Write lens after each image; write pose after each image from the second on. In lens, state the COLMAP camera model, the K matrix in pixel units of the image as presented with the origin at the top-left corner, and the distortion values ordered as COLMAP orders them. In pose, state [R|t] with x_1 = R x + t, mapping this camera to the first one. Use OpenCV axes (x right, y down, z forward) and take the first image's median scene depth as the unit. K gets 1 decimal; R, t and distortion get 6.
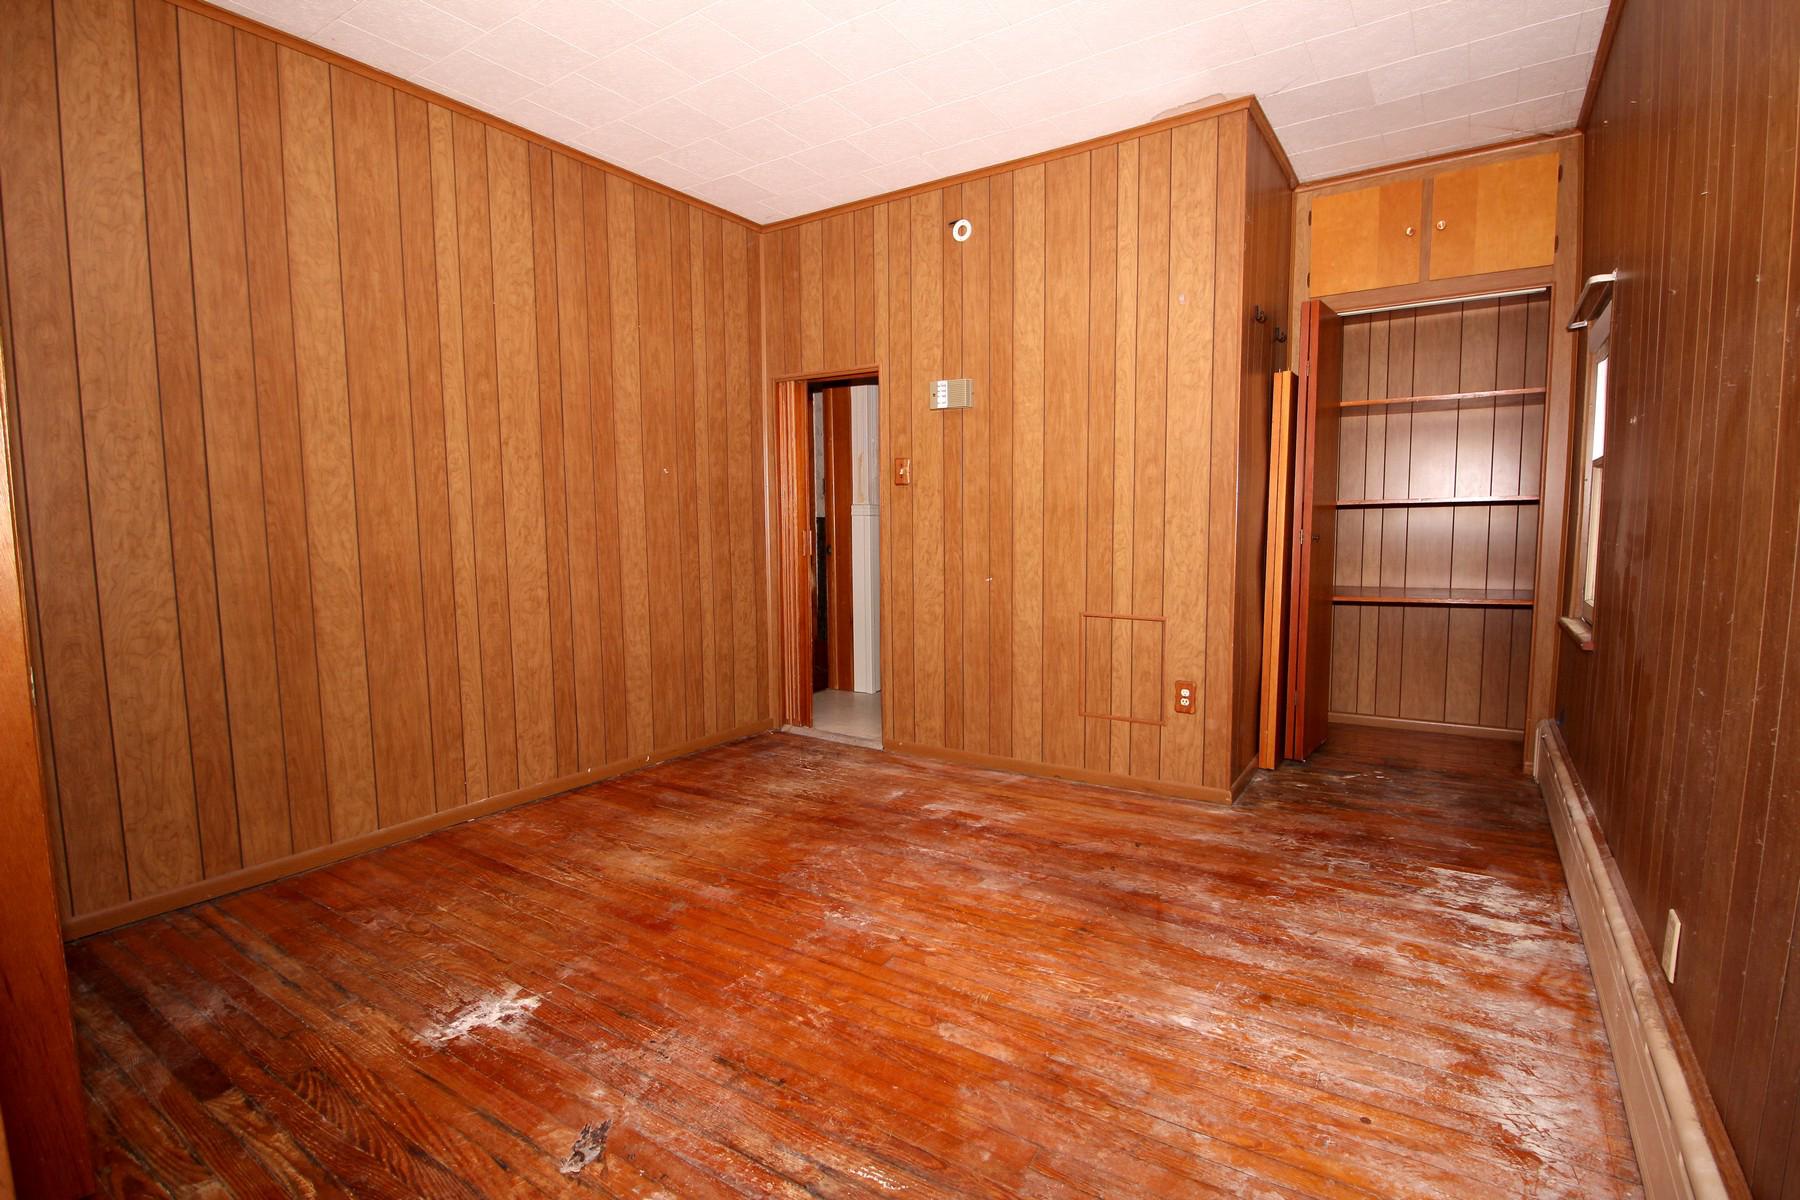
lens RADIAL K [[833.1, 0, 915.2], [0, 833.1, 595.0], [0, 0, 1]] dist [0.001015, -0.012166]
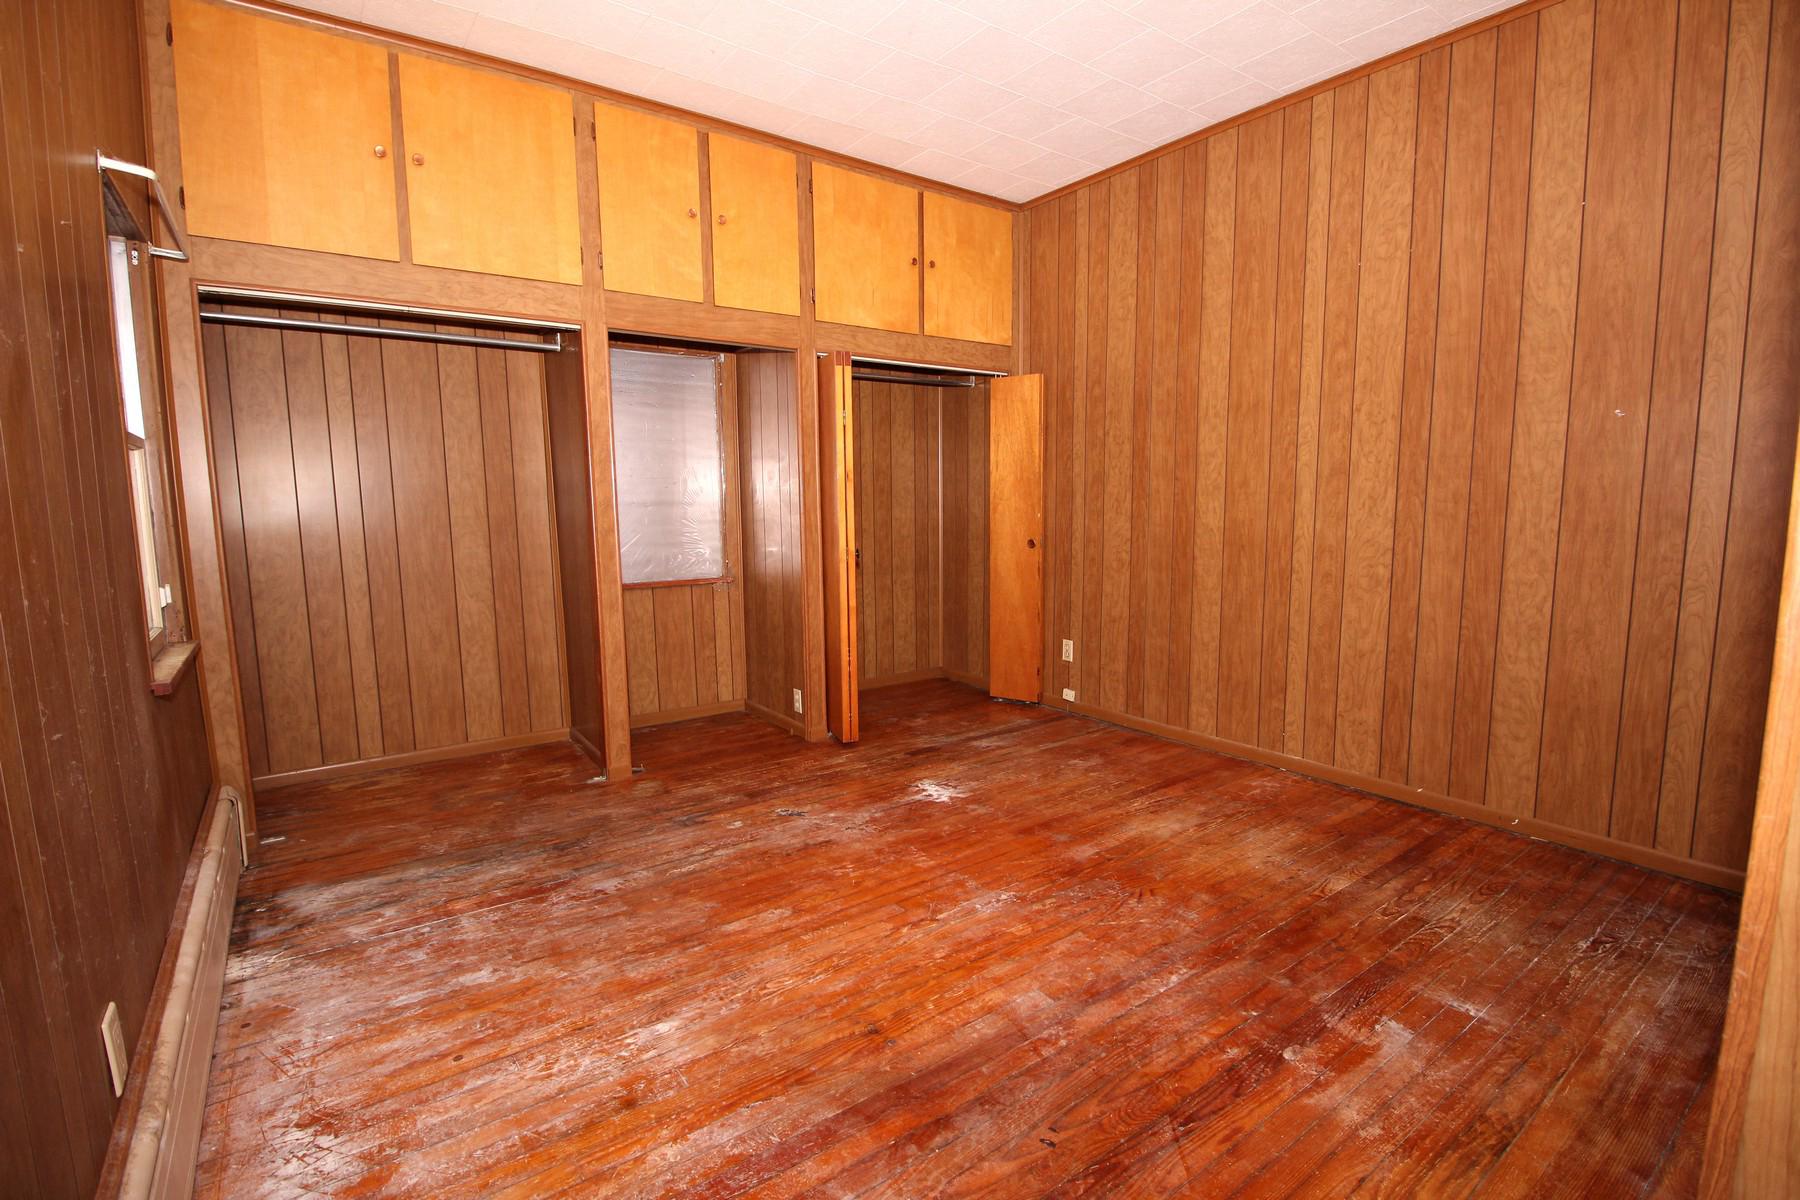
lens RADIAL K [[833.1, 0, 915.2], [0, 833.1, 595.0], [0, 0, 1]] dist [0.001015, -0.012166]
pose [[-0.344594, 0.120267, -0.931016, 0.782404], [-0.074173, 0.985171, 0.154716, -0.108400], [0.935817, 0.122371, -0.330564, 1.130949]]
